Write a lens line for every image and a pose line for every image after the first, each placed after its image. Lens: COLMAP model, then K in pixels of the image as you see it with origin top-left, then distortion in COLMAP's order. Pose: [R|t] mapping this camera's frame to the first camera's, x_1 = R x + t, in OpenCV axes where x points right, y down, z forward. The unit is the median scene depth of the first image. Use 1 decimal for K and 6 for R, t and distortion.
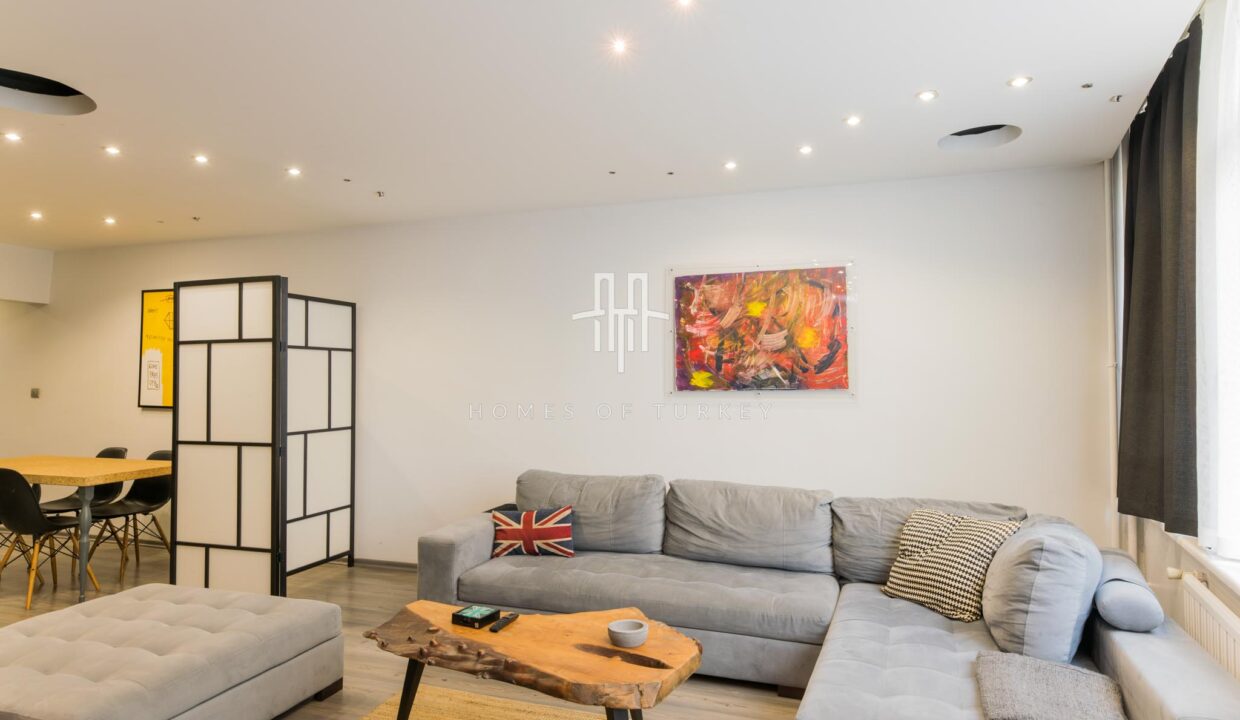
lens RADIAL K [[707.8, 0, 621.5], [0, 707.8, 336.0], [0, 0, 1]] dist [0.003541, -0.000037]
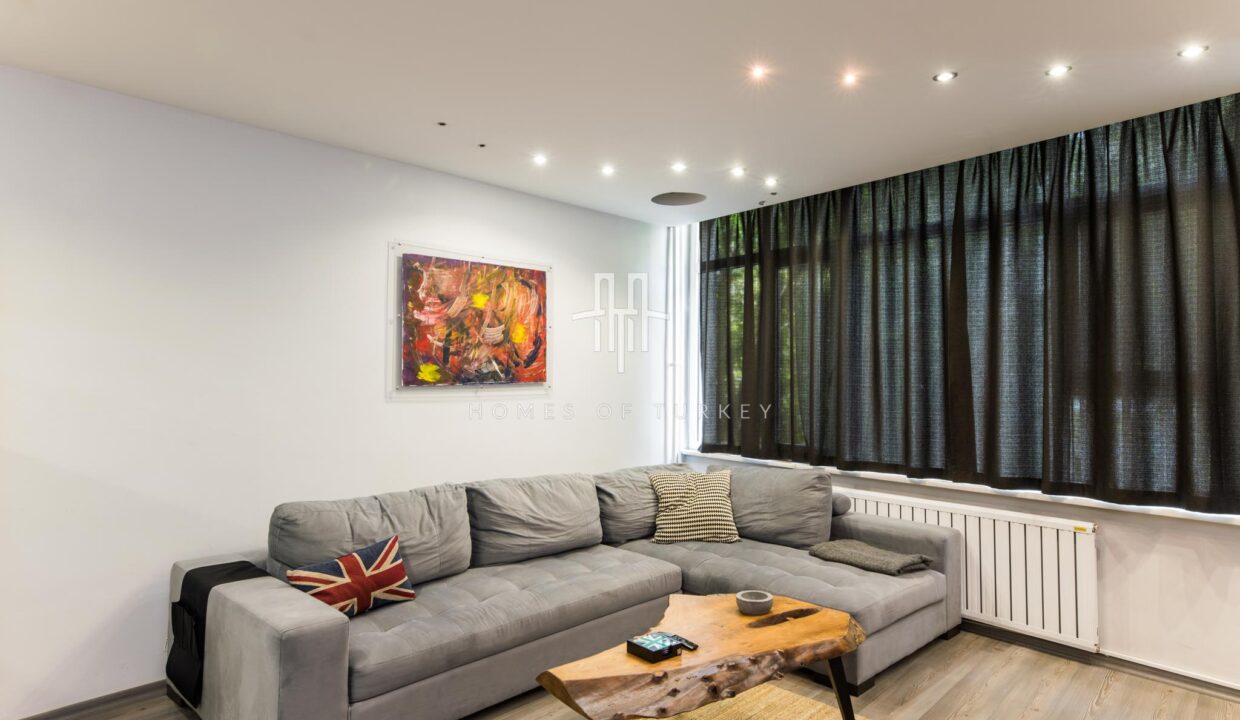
lens RADIAL K [[707.8, 0, 621.5], [0, 707.8, 336.0], [0, 0, 1]] dist [0.003541, -0.000037]
pose [[0.404109, 0.050851, 0.913296, -0.645089], [-0.060838, 0.997737, -0.028634, 0.027261], [-0.912686, -0.043992, 0.406288, 0.439481]]
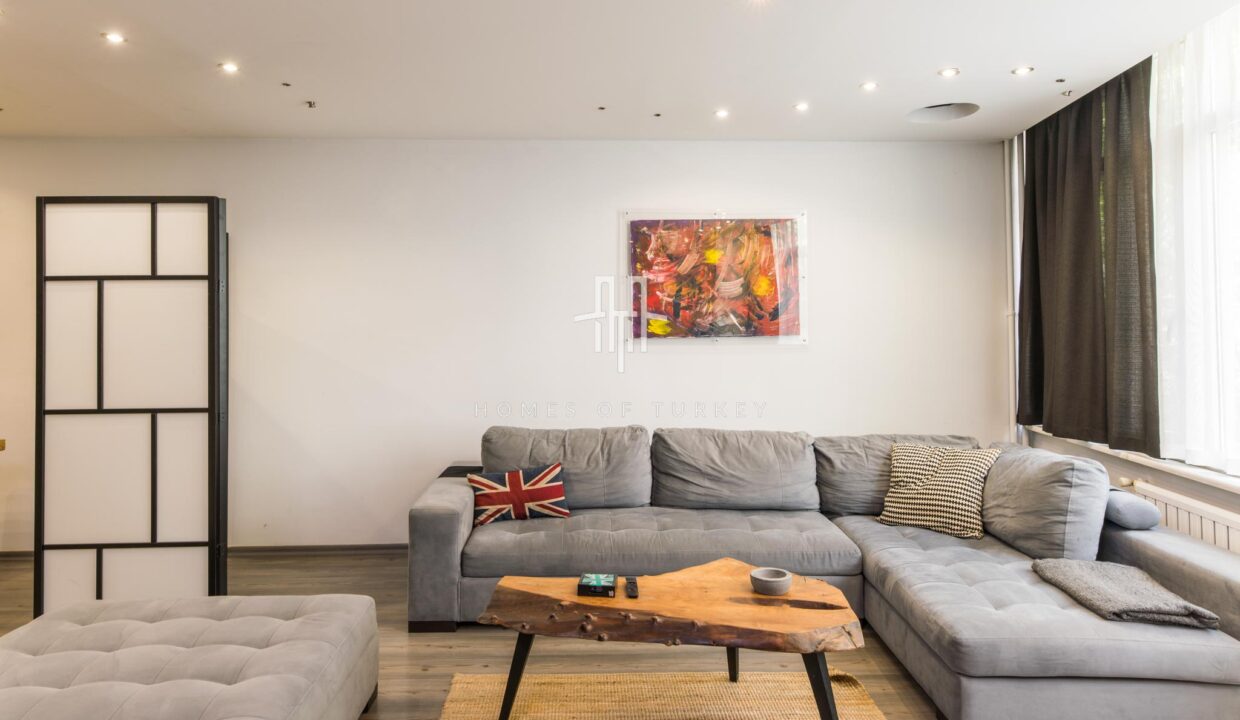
lens RADIAL K [[750.1, 0, 602.7], [0, 750.1, 281.0], [0, 0, 1]] dist [0.004464, 0.000863]
pose [[0.936988, 0.019243, 0.348831, -0.343279], [-0.019859, 0.999801, -0.001812, 0.001911], [-0.348796, -0.005230, 0.937184, 0.054623]]
